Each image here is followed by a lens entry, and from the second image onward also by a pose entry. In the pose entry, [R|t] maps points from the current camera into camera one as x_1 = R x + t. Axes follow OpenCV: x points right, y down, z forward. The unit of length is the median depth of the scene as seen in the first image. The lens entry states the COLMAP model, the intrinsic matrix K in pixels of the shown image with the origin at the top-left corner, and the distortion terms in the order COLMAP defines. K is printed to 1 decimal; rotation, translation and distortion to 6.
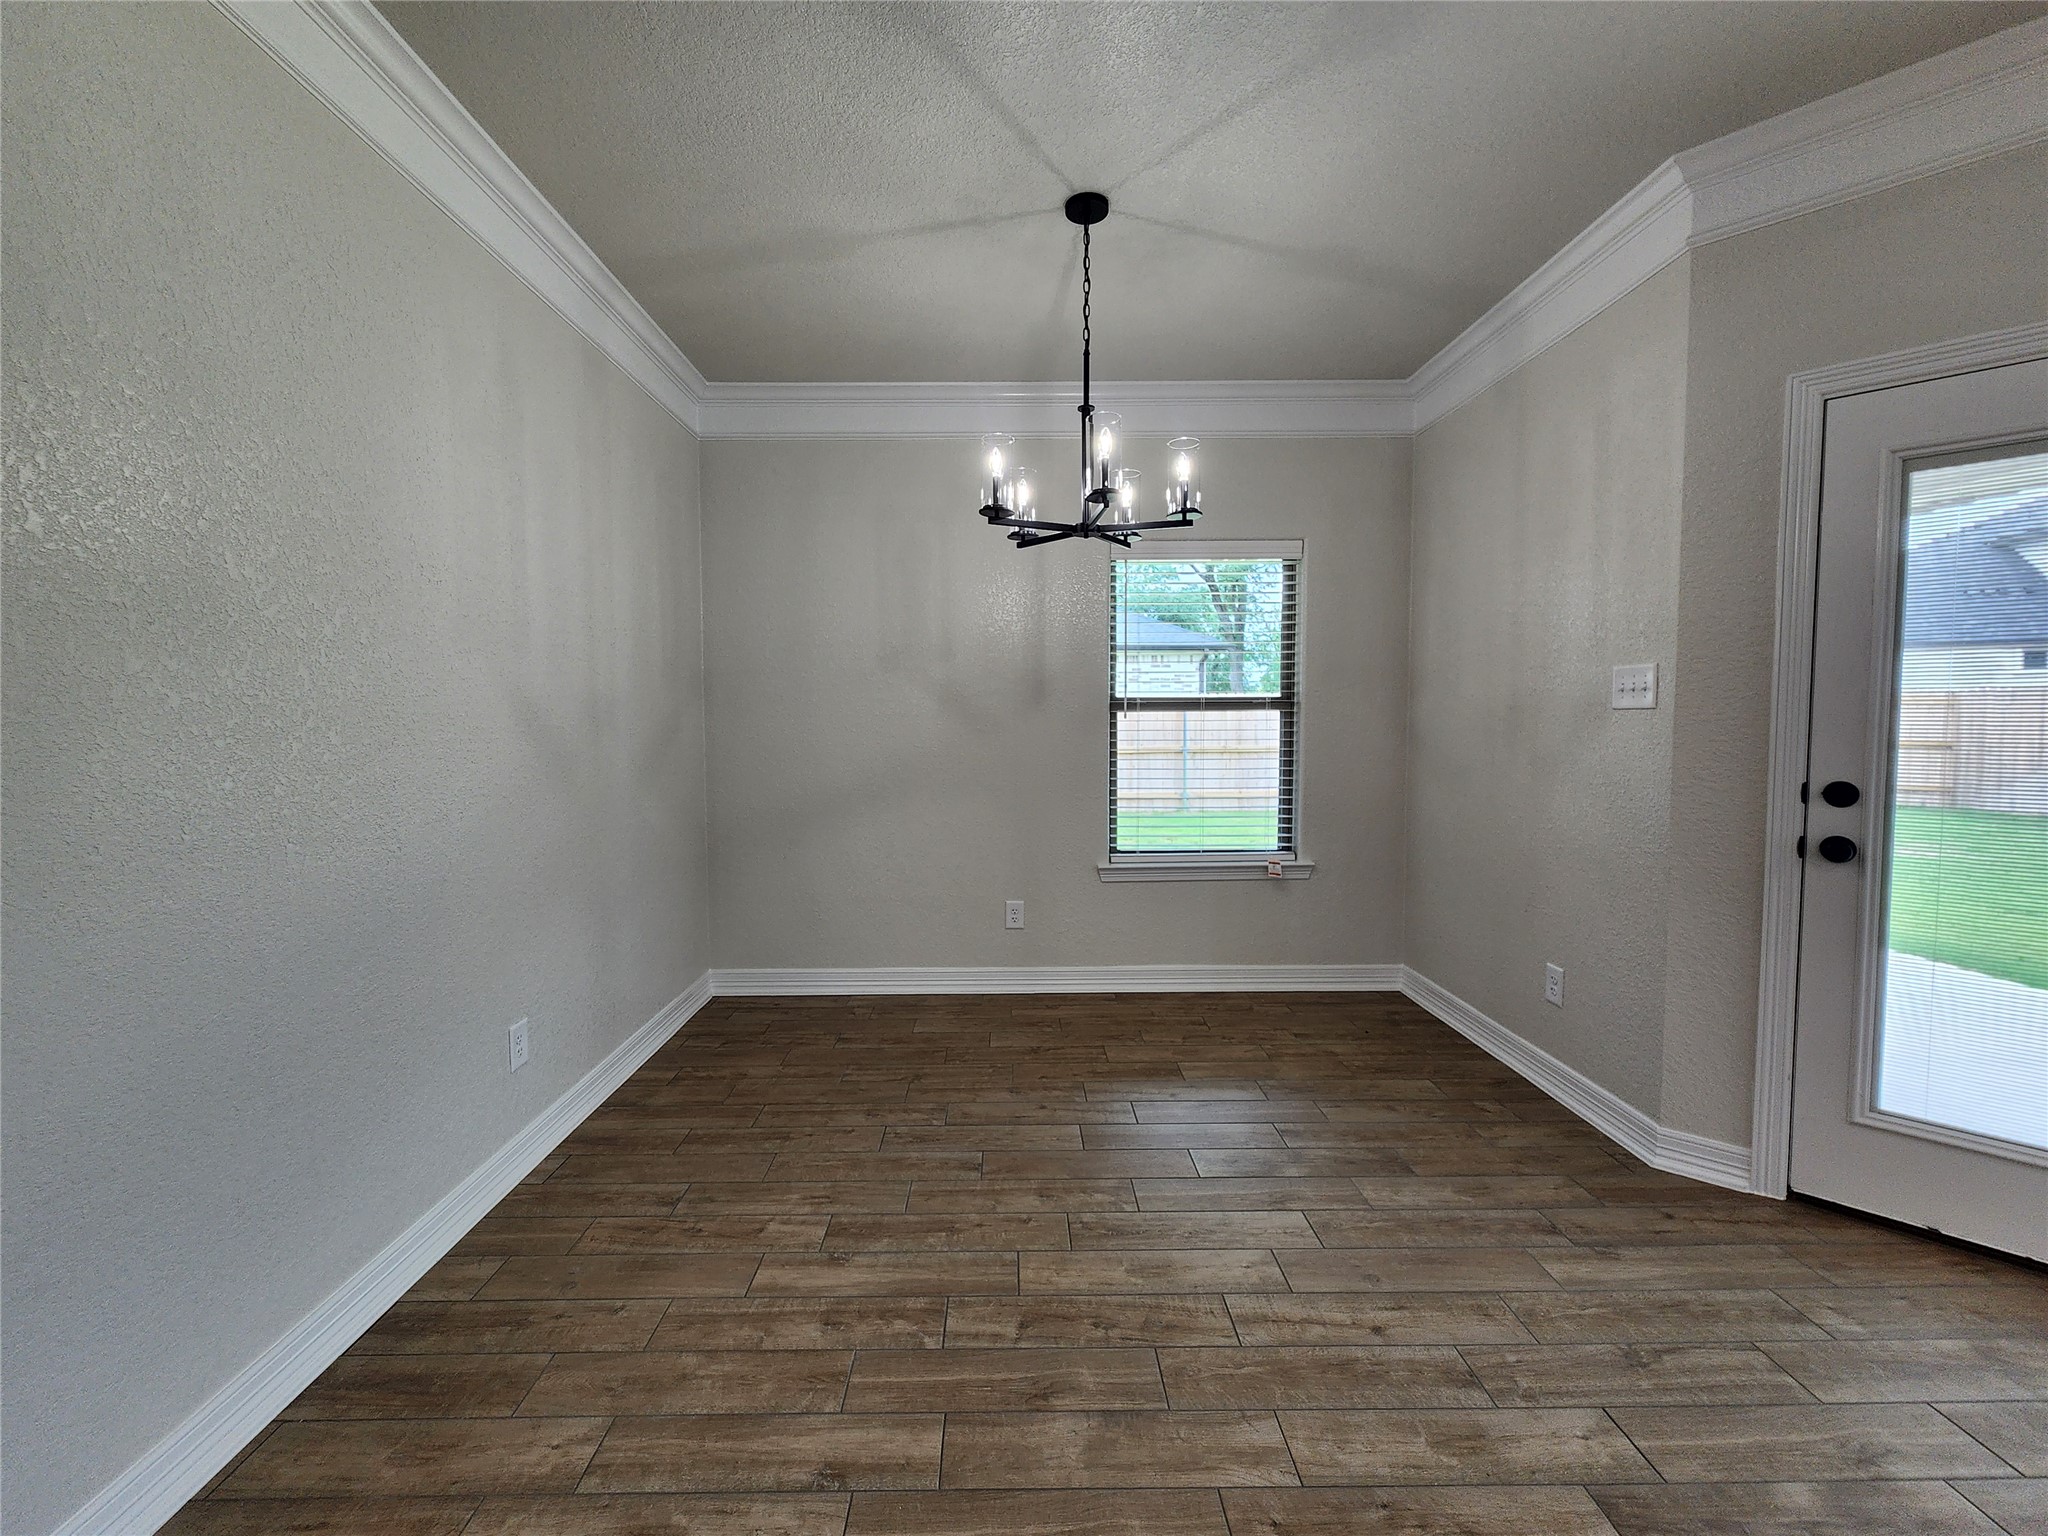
lens RADIAL K [[865.0, 0, 1030.1], [0, 865.0, 767.7], [0, 0, 1]] dist [0.000896, -0.000043]
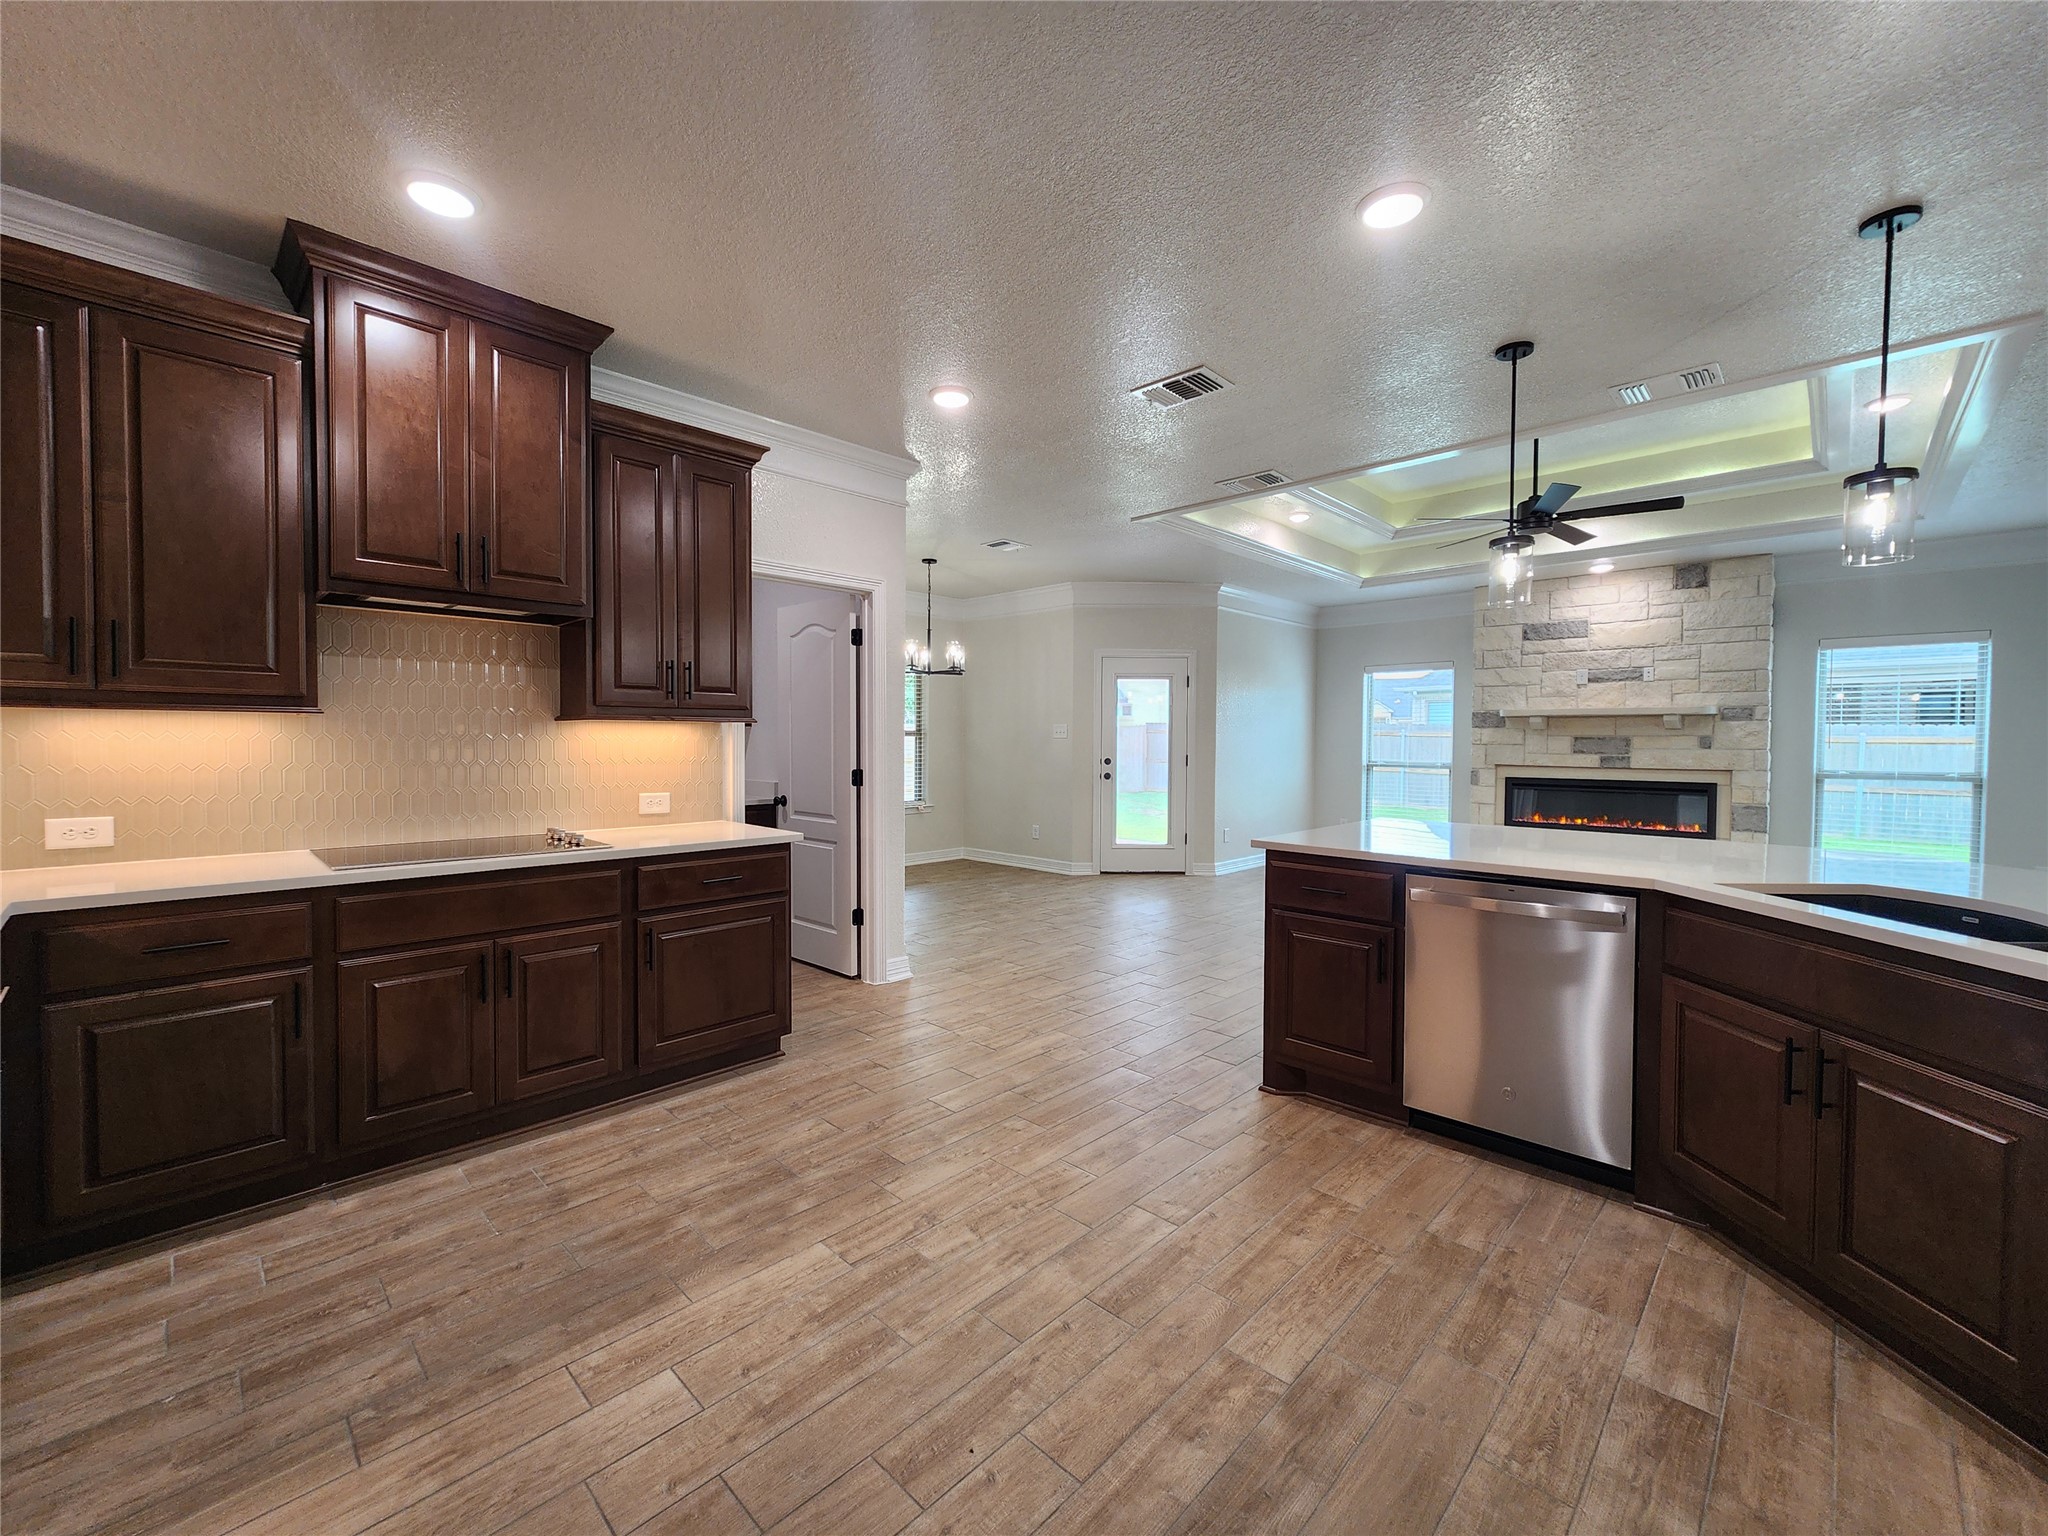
lens RADIAL K [[838.3, 0, 1010.3], [0, 838.3, 760.0], [0, 0, 1]] dist [0.001954, 0.000085]
pose [[0.716240, -0.009281, 0.697792, -1.691914], [0.032907, 0.999248, -0.020487, 0.074862], [-0.697078, 0.037636, 0.716007, -1.167450]]
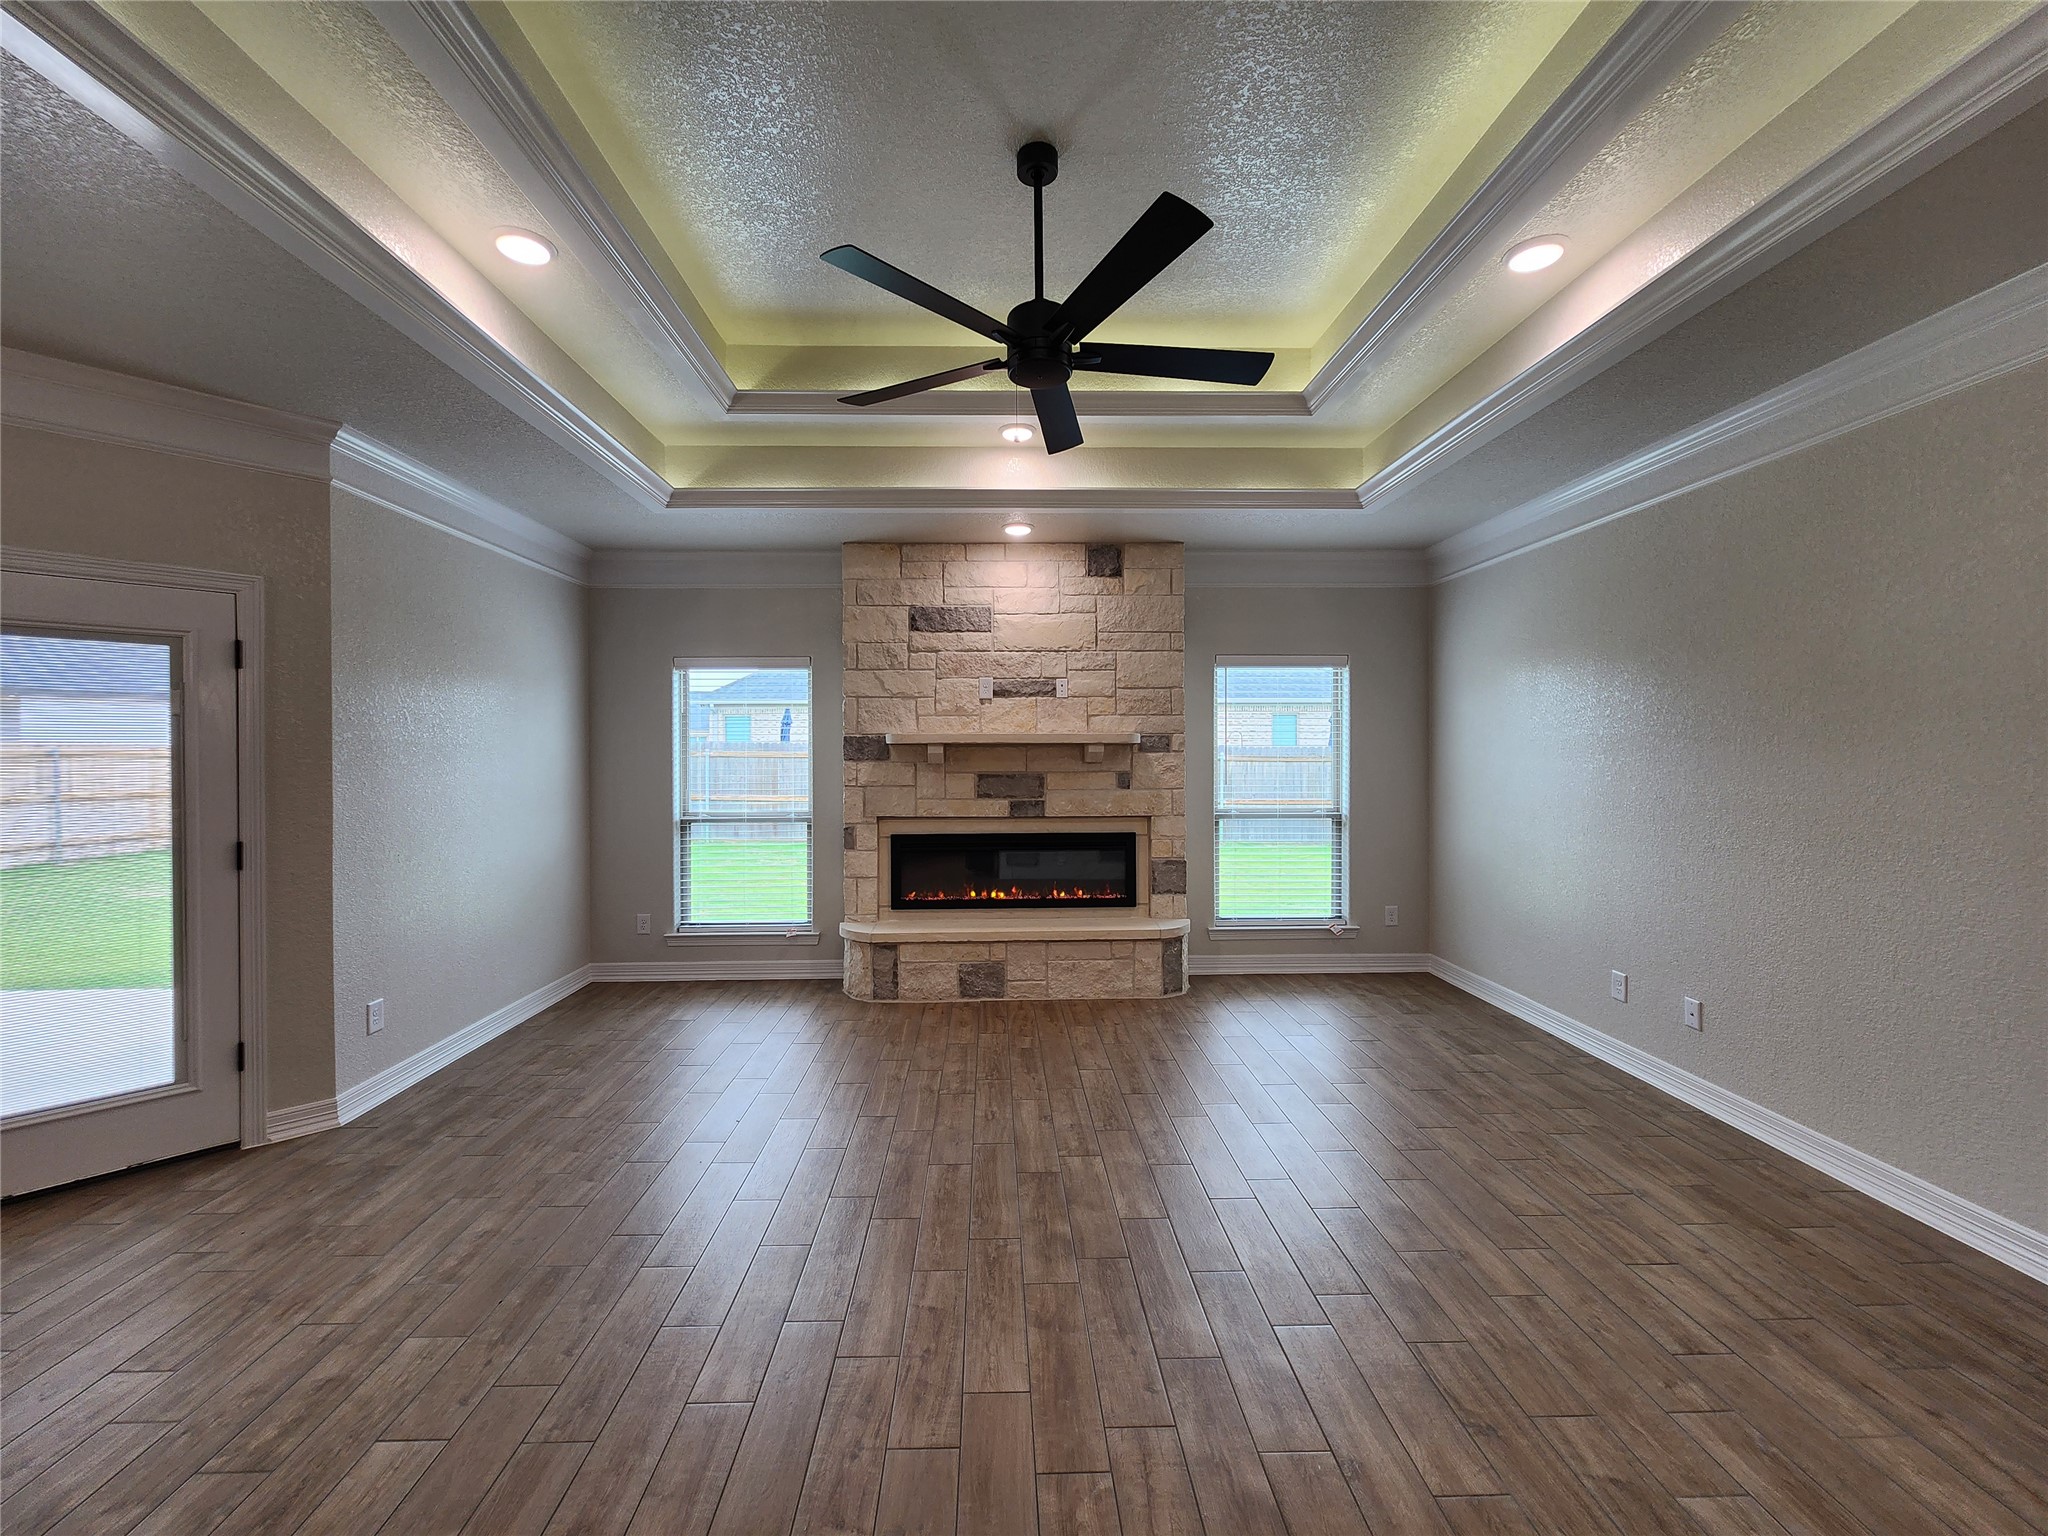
lens RADIAL K [[834.9, 0, 1009.1], [0, 834.9, 758.4], [0, 0, 1]] dist [0.003468, -0.002810]
pose [[-0.004044, -0.003467, 0.999986, -0.218423], [0.062829, 0.998017, 0.003714, -0.045393], [-0.998016, 0.062844, -0.003819, -0.493932]]
